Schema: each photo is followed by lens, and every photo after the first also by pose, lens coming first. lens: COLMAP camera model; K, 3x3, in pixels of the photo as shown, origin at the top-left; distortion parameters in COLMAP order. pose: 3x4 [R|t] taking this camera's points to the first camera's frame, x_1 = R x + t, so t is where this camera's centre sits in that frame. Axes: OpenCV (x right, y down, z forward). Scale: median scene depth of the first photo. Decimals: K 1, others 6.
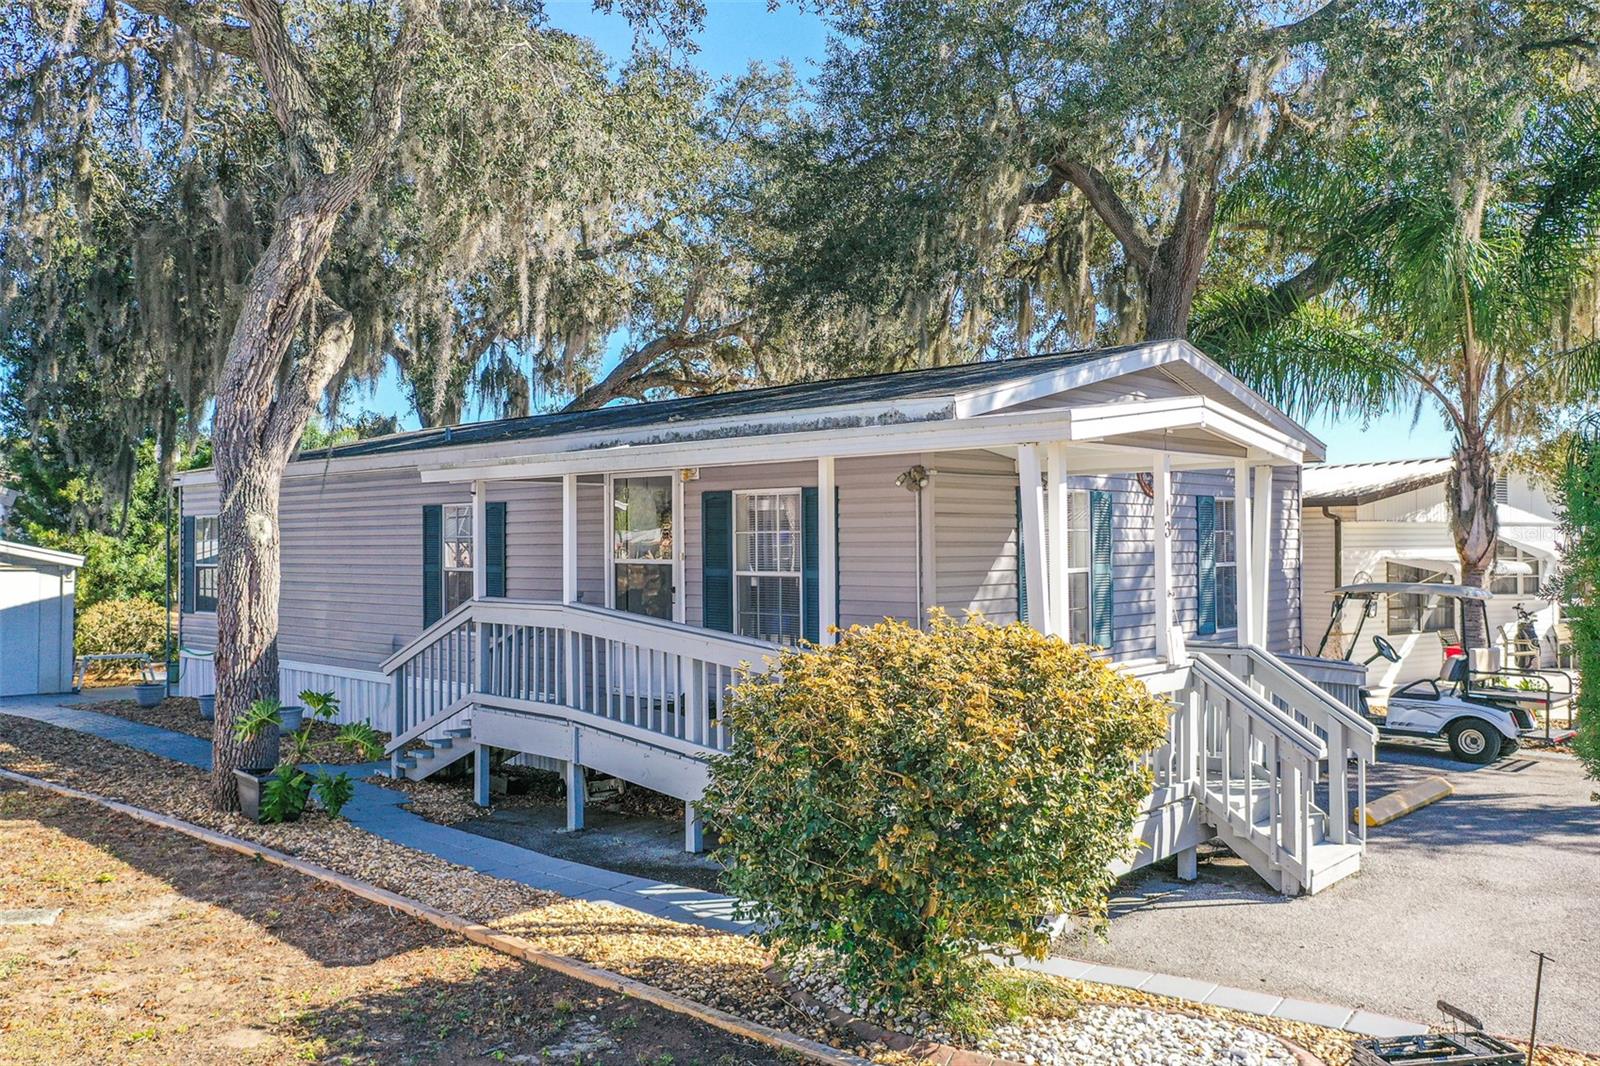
lens RADIAL K [[1282.8, 0, 799.7], [0, 1282.8, 528.1], [0, 0, 1]] dist [0.001415, -0.002274]
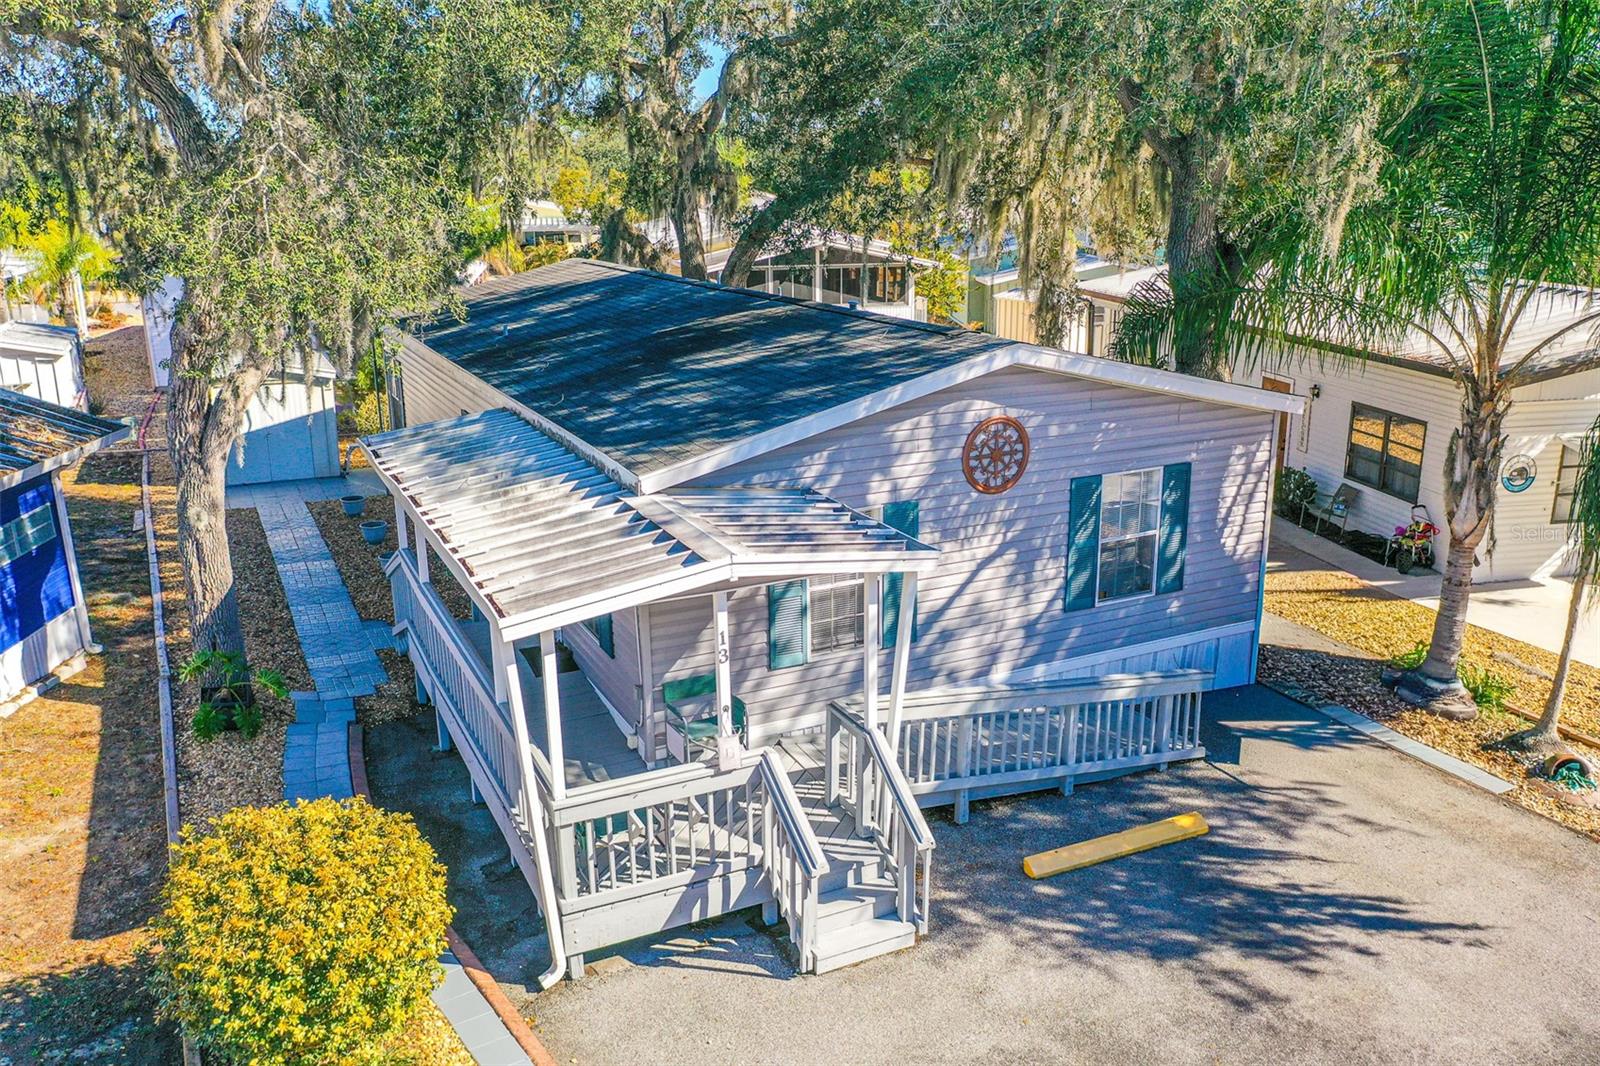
lens RADIAL K [[1282.8, 0, 804.2], [0, 1282.8, 535.9], [0, 0, 1]] dist [0.001415, -0.002274]
pose [[0.928458, 0.100874, -0.357476, 0.606896], [0.008730, 0.956224, 0.292504, -0.348063], [0.371334, -0.274699, 0.886934, 0.050760]]
